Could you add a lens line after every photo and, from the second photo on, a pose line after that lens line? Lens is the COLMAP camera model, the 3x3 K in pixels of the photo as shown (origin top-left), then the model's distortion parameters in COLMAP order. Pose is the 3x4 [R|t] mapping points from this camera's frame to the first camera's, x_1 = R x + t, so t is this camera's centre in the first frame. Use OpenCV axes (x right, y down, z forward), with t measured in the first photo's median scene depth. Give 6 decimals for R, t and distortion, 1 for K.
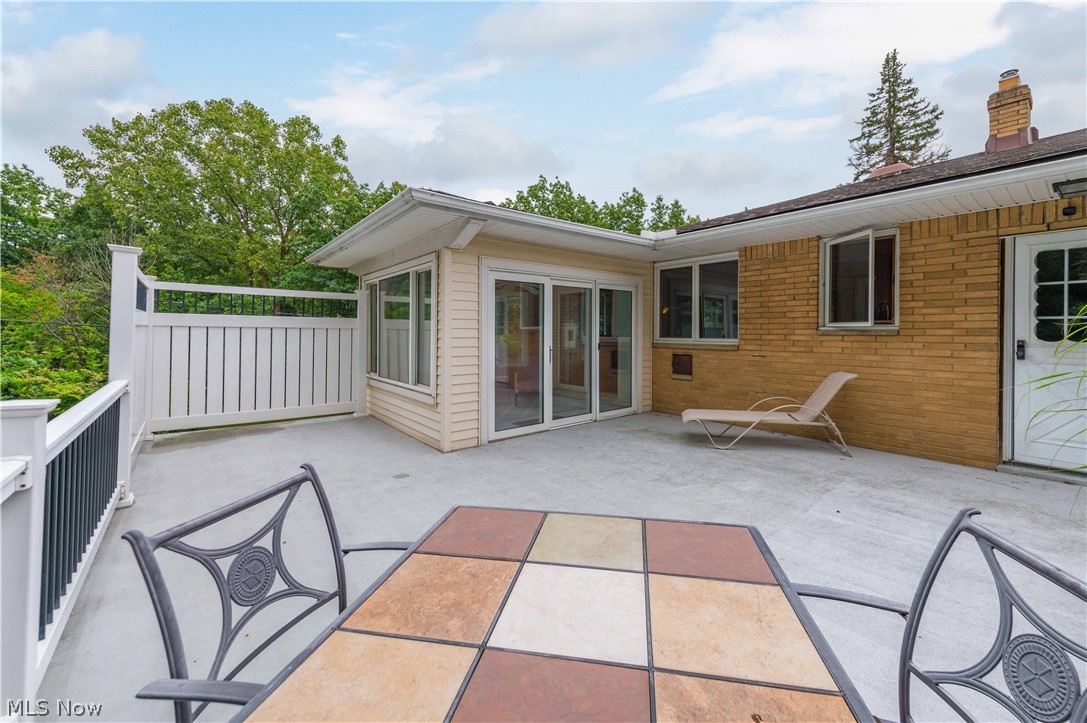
lens RADIAL K [[437.4, 0, 553.2], [0, 437.4, 331.2], [0, 0, 1]] dist [0.012765, -0.002067]
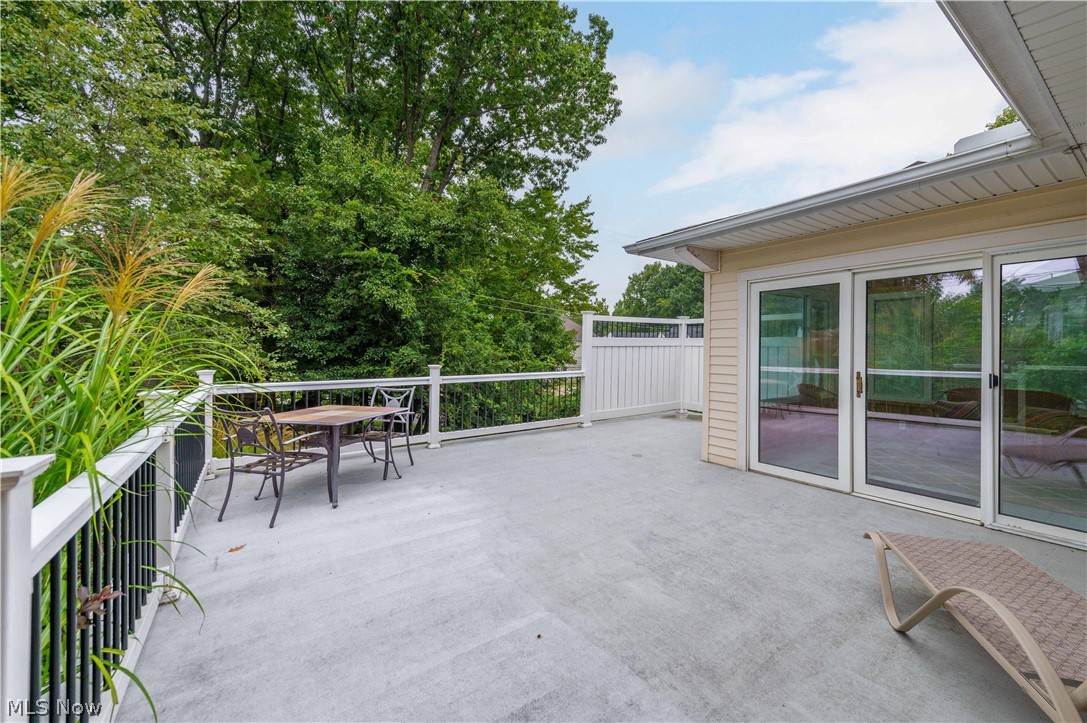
lens RADIAL K [[437.4, 0, 568.4], [0, 437.4, 346.9], [0, 0, 1]] dist [0.012765, -0.002067]
pose [[-0.055145, -0.000788, -0.998478, 1.100413], [-0.002231, 0.999997, -0.000666, -0.005926], [0.998476, 0.002191, -0.055147, 0.926379]]
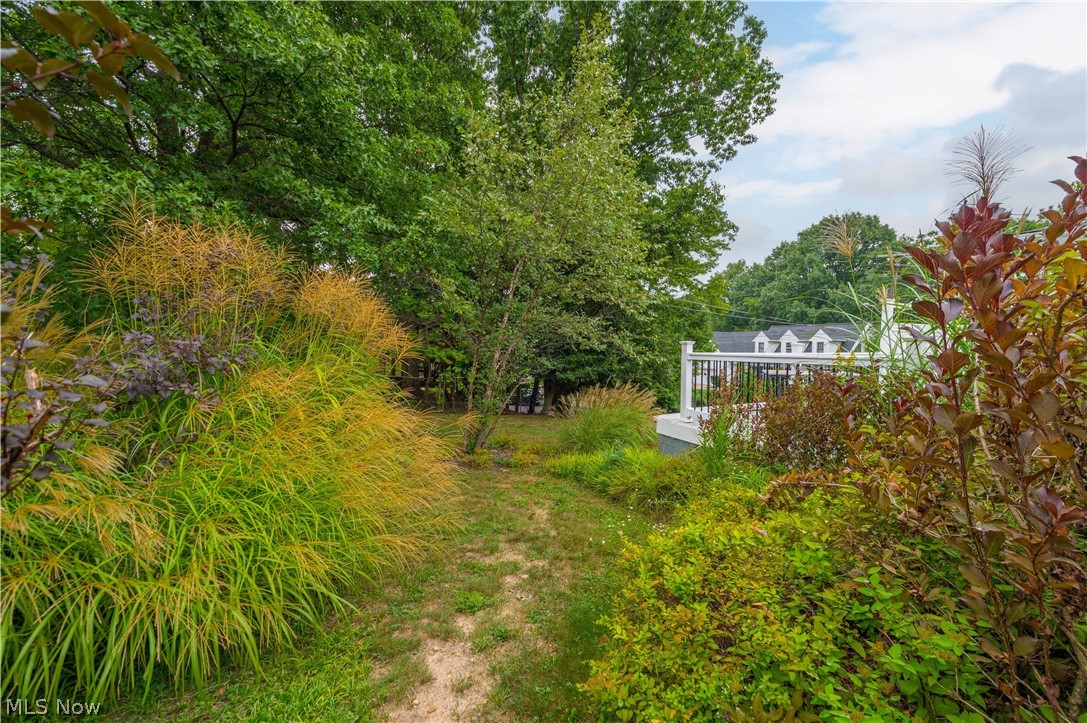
lens RADIAL K [[437.4, 0, 550.6], [0, 437.4, 360.8], [0, 0, 1]] dist [0.012765, -0.002067]
pose [[-0.197142, 0.024211, -0.980076, 1.692615], [-0.005797, 0.999649, 0.025860, 0.099609], [0.980358, 0.010779, -0.196932, -0.383797]]
